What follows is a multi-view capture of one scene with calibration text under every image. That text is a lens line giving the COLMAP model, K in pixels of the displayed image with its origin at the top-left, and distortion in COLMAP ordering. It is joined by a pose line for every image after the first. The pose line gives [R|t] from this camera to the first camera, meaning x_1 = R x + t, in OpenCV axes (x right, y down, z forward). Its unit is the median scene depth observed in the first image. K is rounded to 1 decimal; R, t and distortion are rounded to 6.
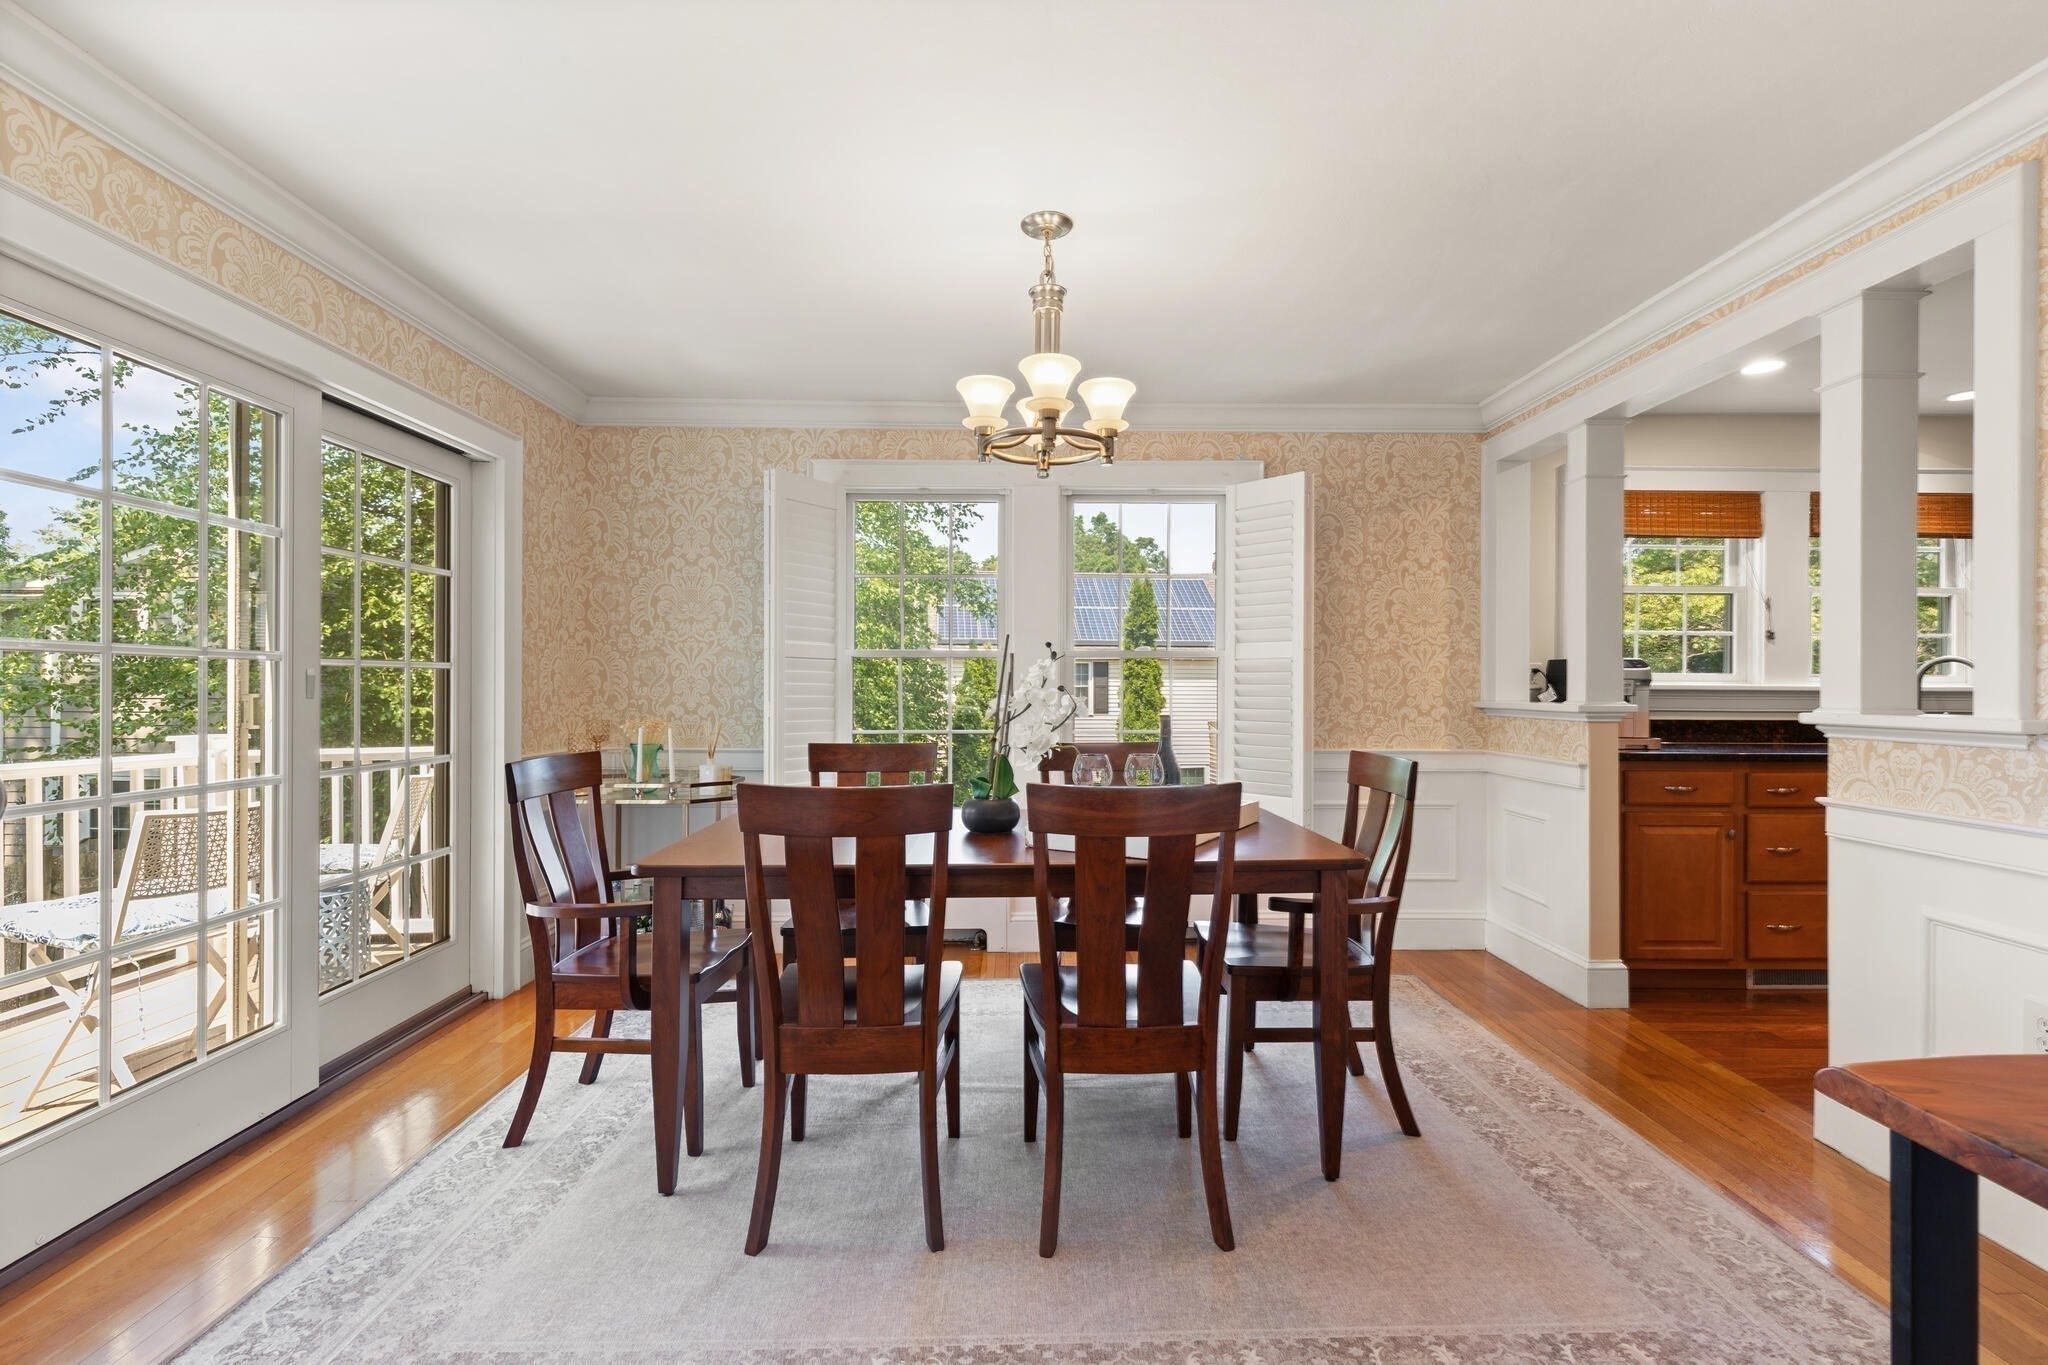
lens RADIAL K [[935.7, 0, 1025.9], [0, 935.7, 684.2], [0, 0, 1]] dist [0.011696, -0.001538]
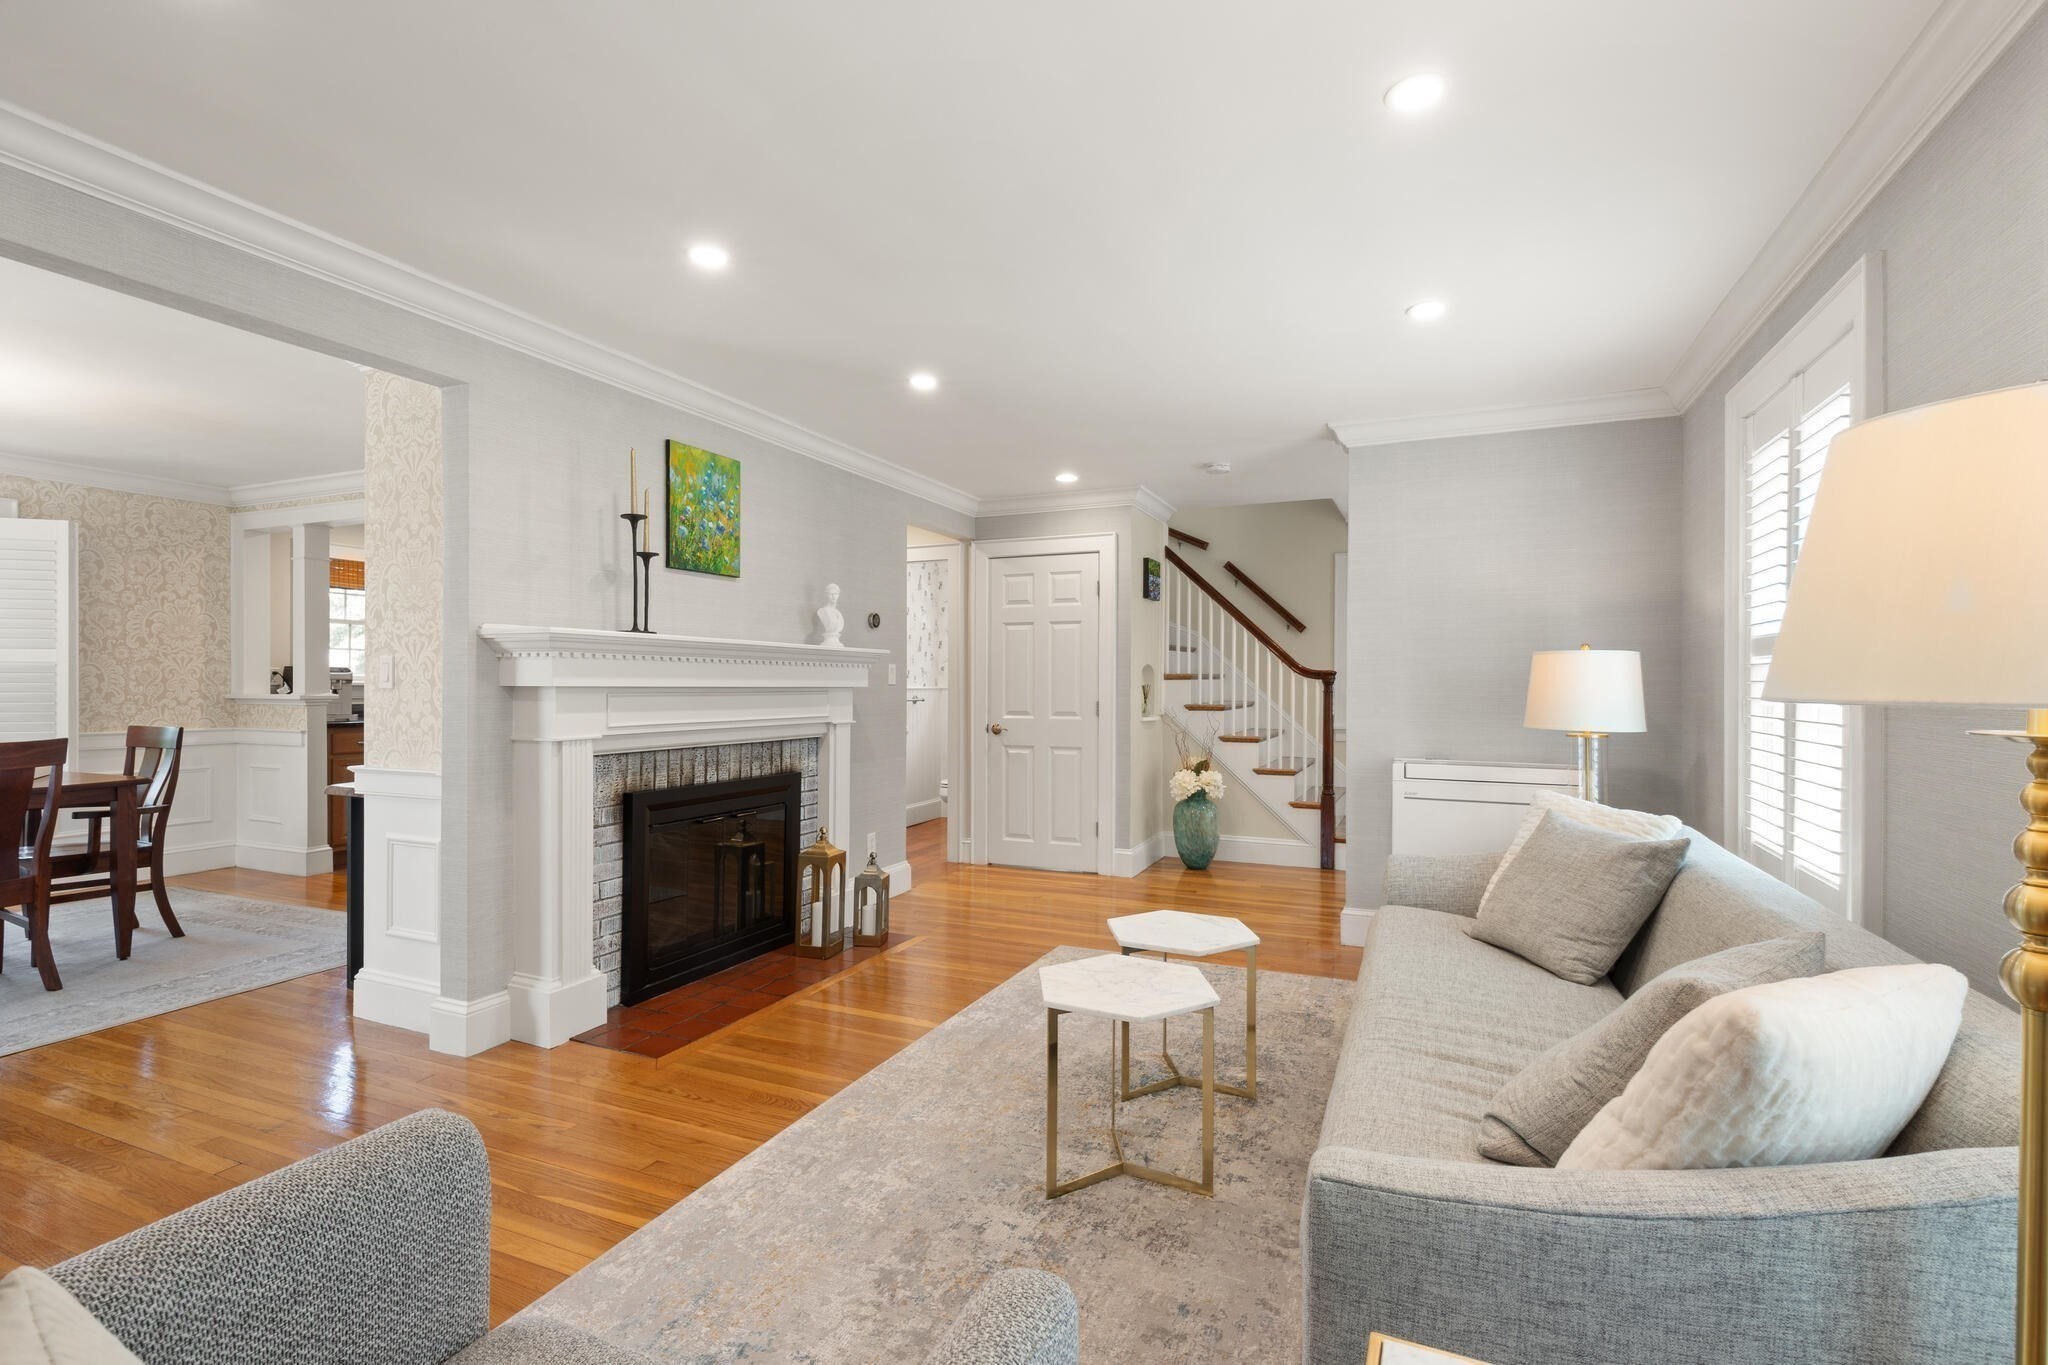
lens RADIAL K [[935.7, 0, 1033.6], [0, 935.7, 684.9], [0, 0, 1]] dist [0.011696, -0.001538]
pose [[0.413454, -0.005452, 0.910509, -0.330422], [-0.003862, 0.999963, 0.007742, -0.011893], [-0.910517, -0.006717, 0.413418, -0.734221]]
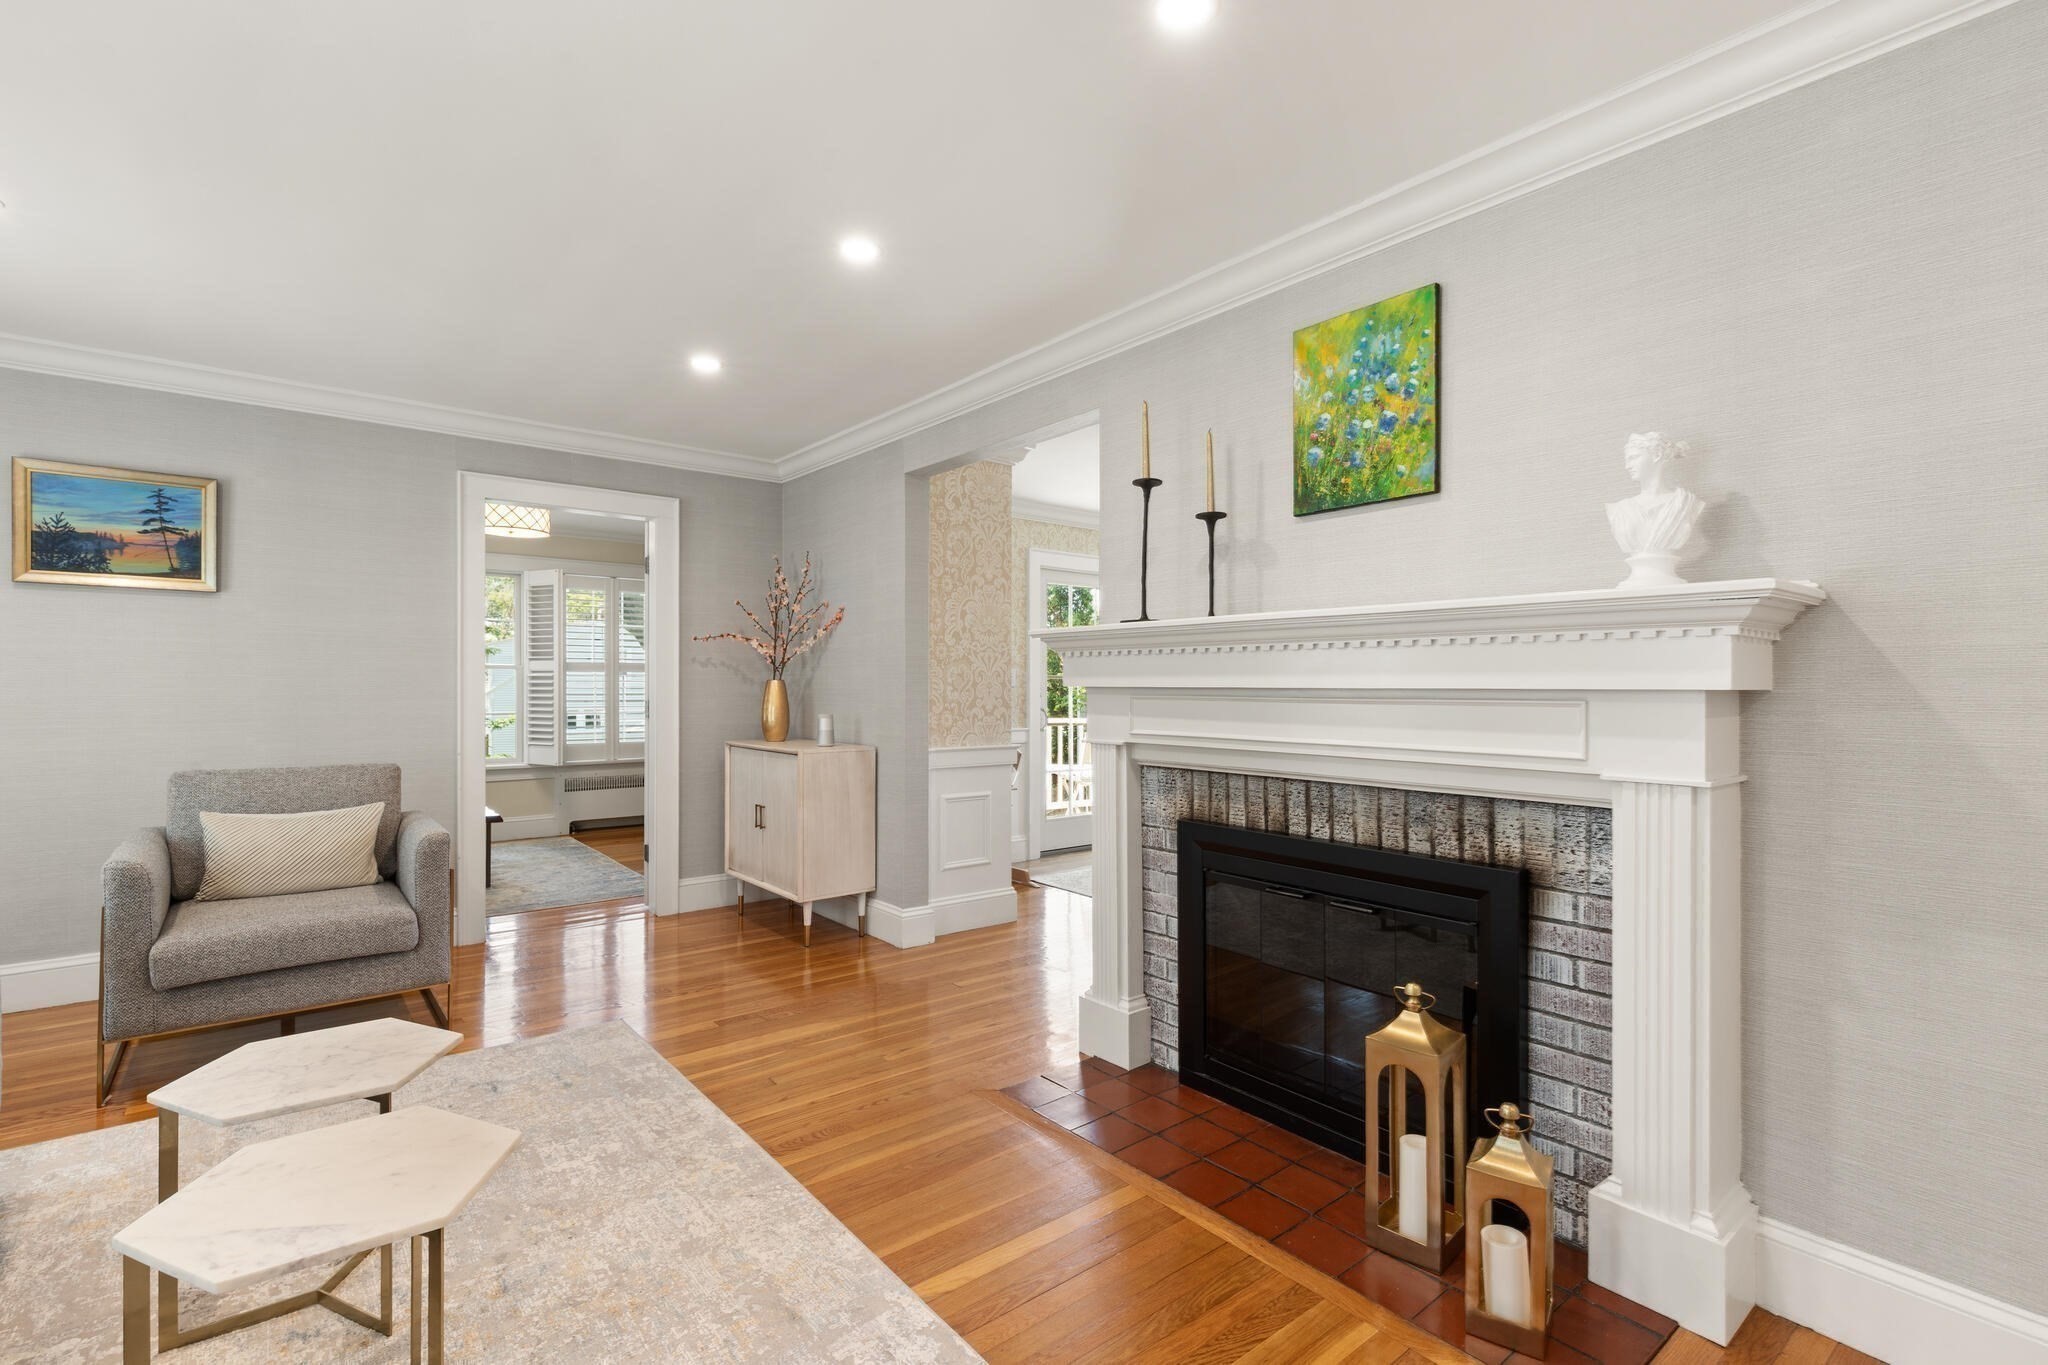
lens RADIAL K [[935.7, 0, 1027.6], [0, 935.7, 686.6], [0, 0, 1]] dist [0.011696, -0.001538]
pose [[0.617707, -0.005822, -0.786387, 2.351275], [0.005774, 0.999979, -0.002868, 0.013180], [0.786387, -0.002769, 0.617728, -0.315404]]
